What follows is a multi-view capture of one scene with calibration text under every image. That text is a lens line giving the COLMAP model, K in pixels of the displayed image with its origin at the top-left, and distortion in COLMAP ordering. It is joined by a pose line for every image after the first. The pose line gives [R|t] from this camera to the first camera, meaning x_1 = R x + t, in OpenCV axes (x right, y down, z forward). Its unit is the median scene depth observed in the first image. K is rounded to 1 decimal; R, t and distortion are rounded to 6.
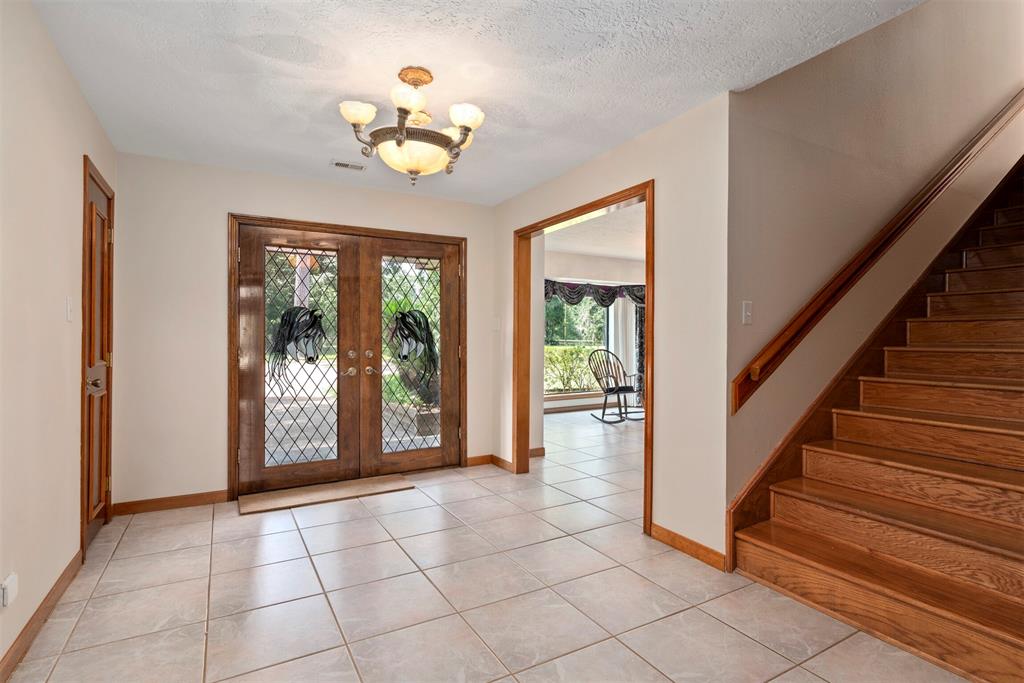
lens RADIAL K [[503.3, 0, 512.5], [0, 503.3, 337.2], [0, 0, 1]] dist [0.000205, -0.000139]
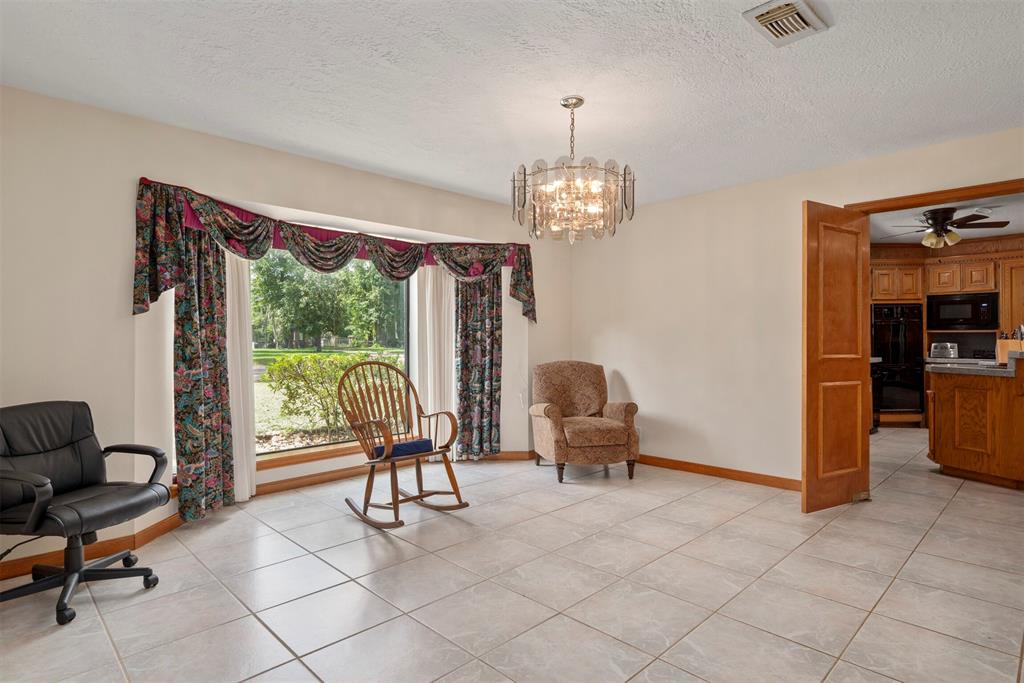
lens RADIAL K [[542.3, 0, 512.0], [0, 542.3, 342.4], [0, 0, 1]] dist [0.001383, 0.000246]
pose [[0.967161, -0.006422, 0.254082, 0.154572], [0.005904, 0.999979, 0.002799, 0.005099], [-0.254095, -0.001207, 0.967179, 0.410568]]
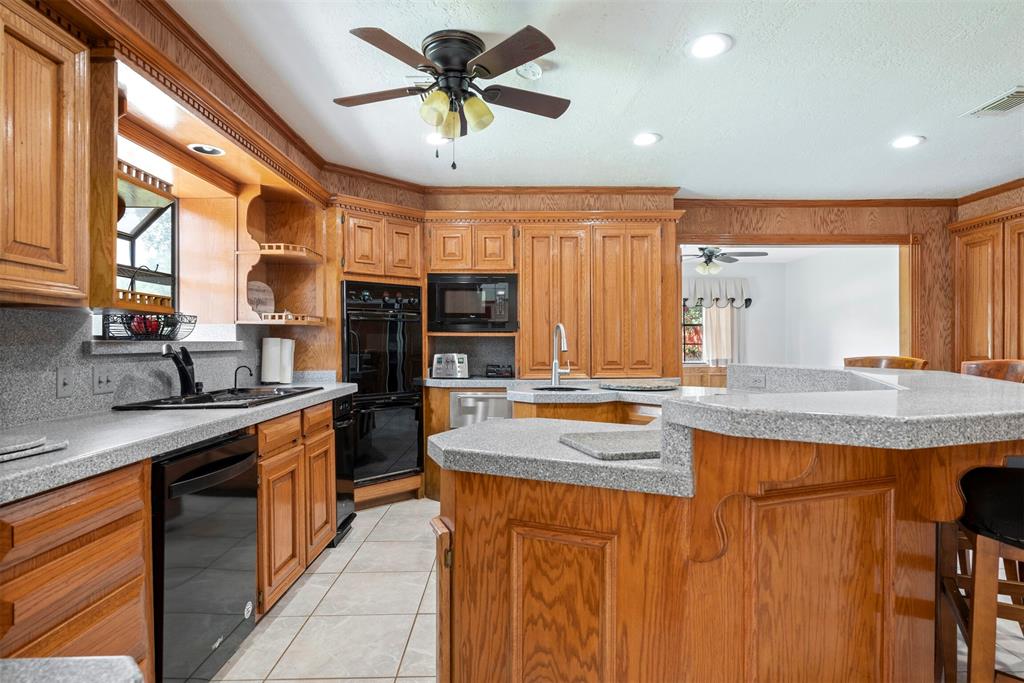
lens RADIAL K [[560.1, 0, 512.3], [0, 560.1, 344.0], [0, 0, 1]] dist [0.000879, 0.000470]
pose [[0.485343, -0.004694, 0.874311, 0.631839], [0.004149, 0.999987, 0.003065, 0.001369], [-0.874314, 0.002140, 0.485356, 0.784850]]
